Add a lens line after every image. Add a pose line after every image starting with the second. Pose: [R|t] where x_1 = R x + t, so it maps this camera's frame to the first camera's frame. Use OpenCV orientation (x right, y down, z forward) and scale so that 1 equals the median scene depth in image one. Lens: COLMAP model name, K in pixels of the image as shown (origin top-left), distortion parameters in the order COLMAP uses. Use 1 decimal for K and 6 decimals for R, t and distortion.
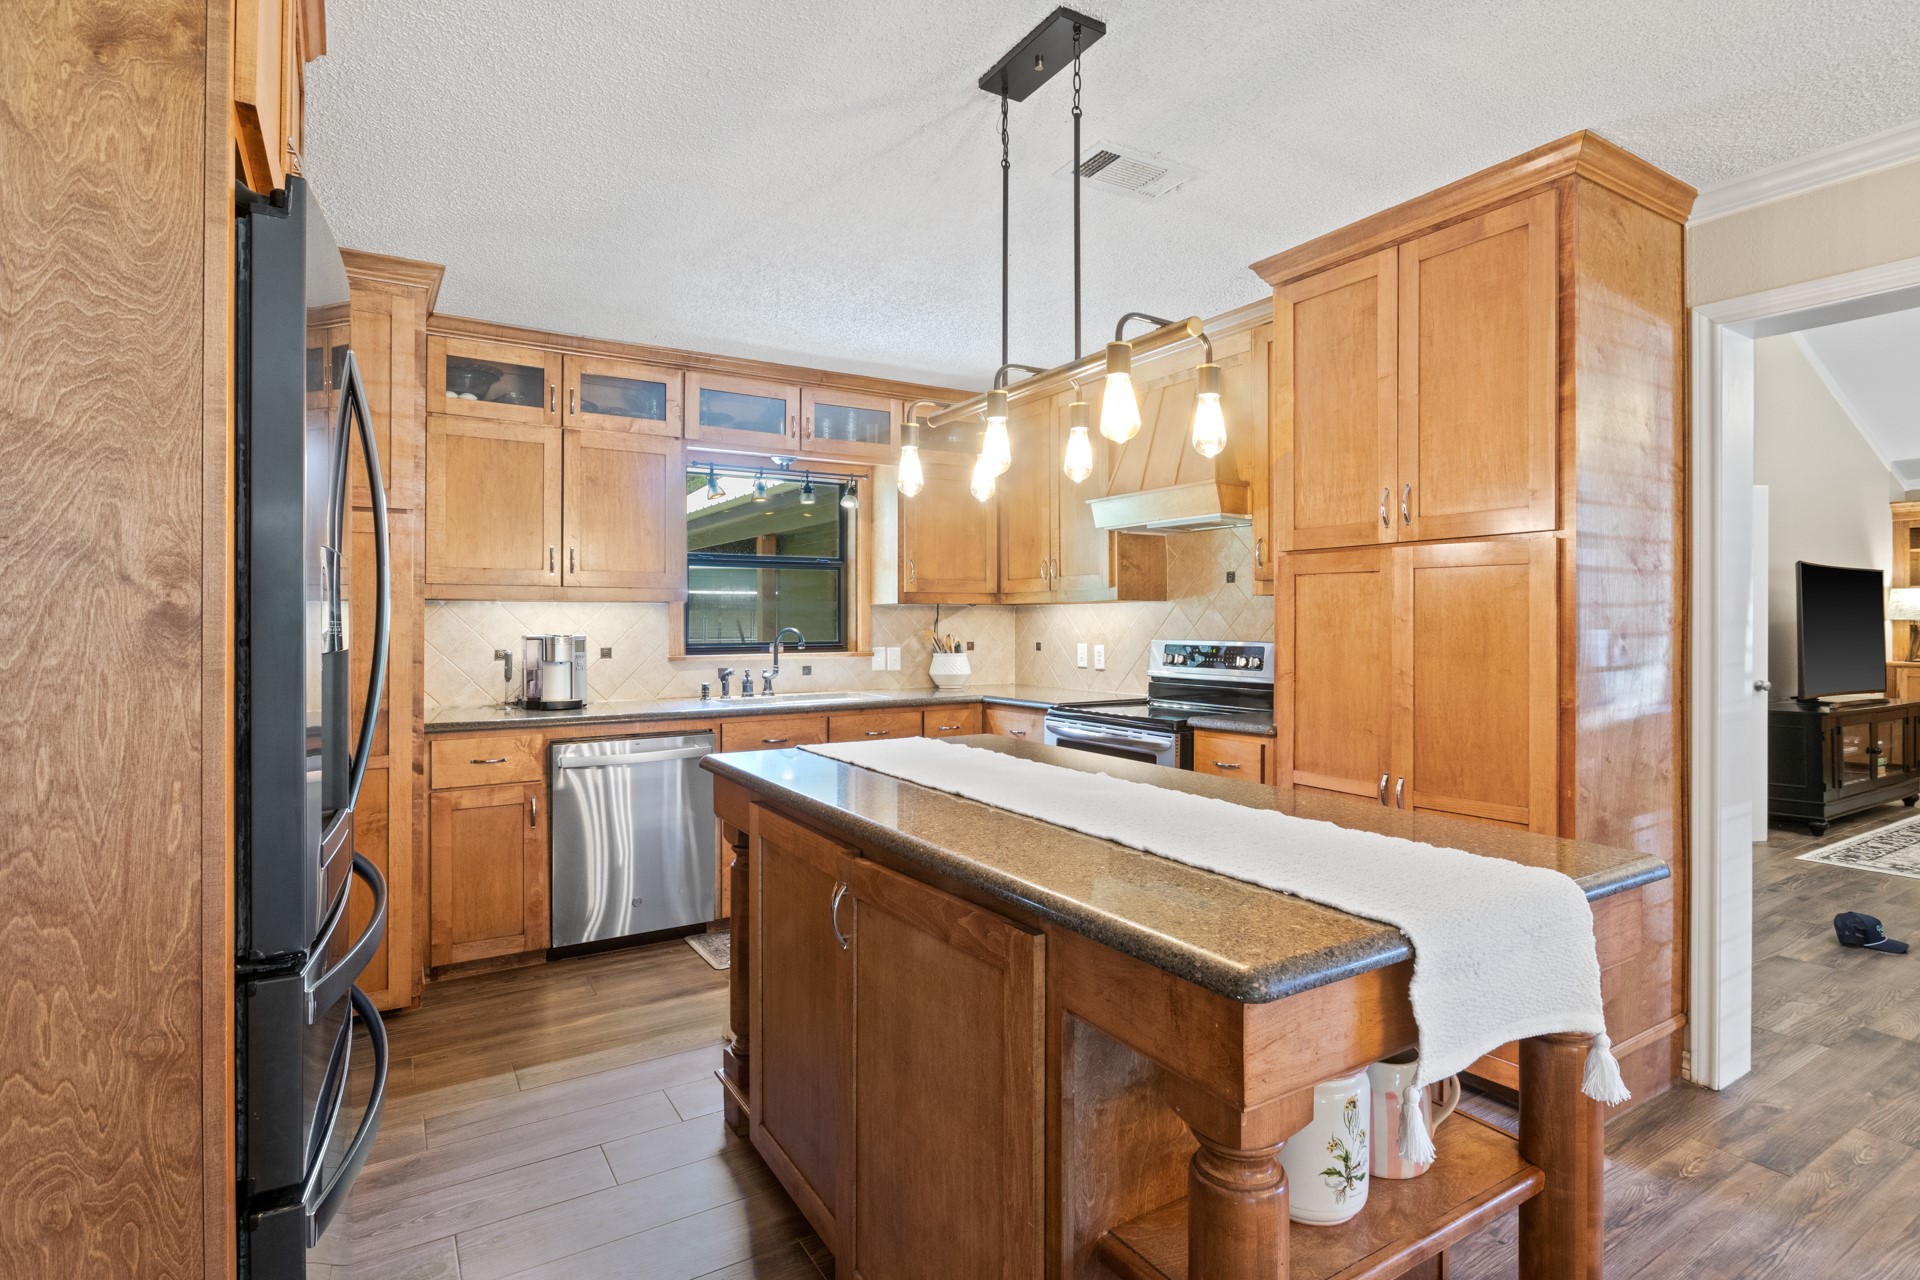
lens RADIAL K [[967.6, 0, 969.6], [0, 967.6, 618.2], [0, 0, 1]] dist [0.000091, 0.000058]
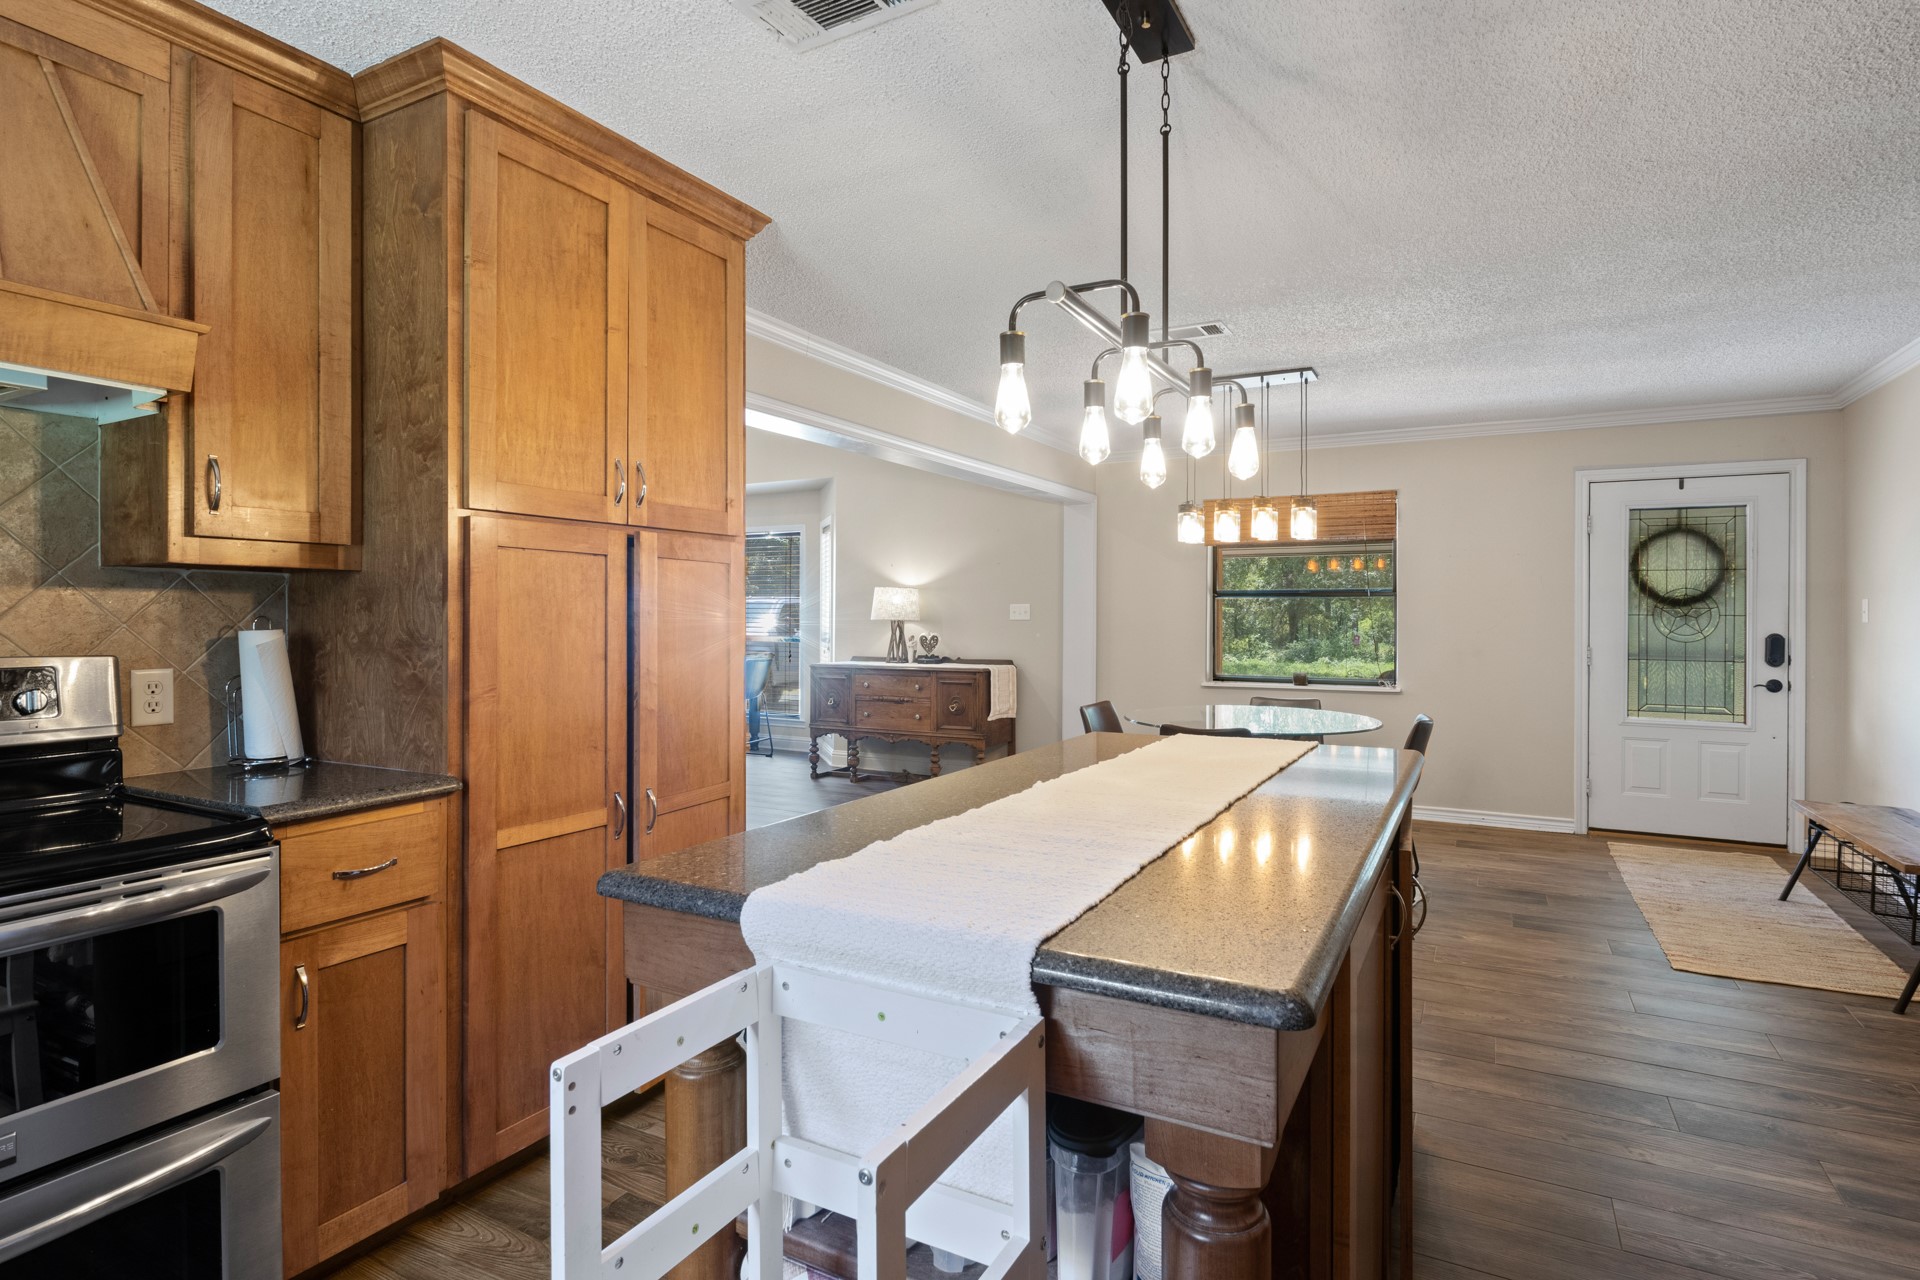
lens RADIAL K [[967.6, 0, 969.6], [0, 967.6, 618.2], [0, 0, 1]] dist [0.000091, 0.000058]
pose [[-0.501231, -0.002003, 0.865311, -0.459786], [-0.001921, 0.999997, 0.001202, 0.004791], [-0.865311, -0.001060, -0.501234, 1.133440]]
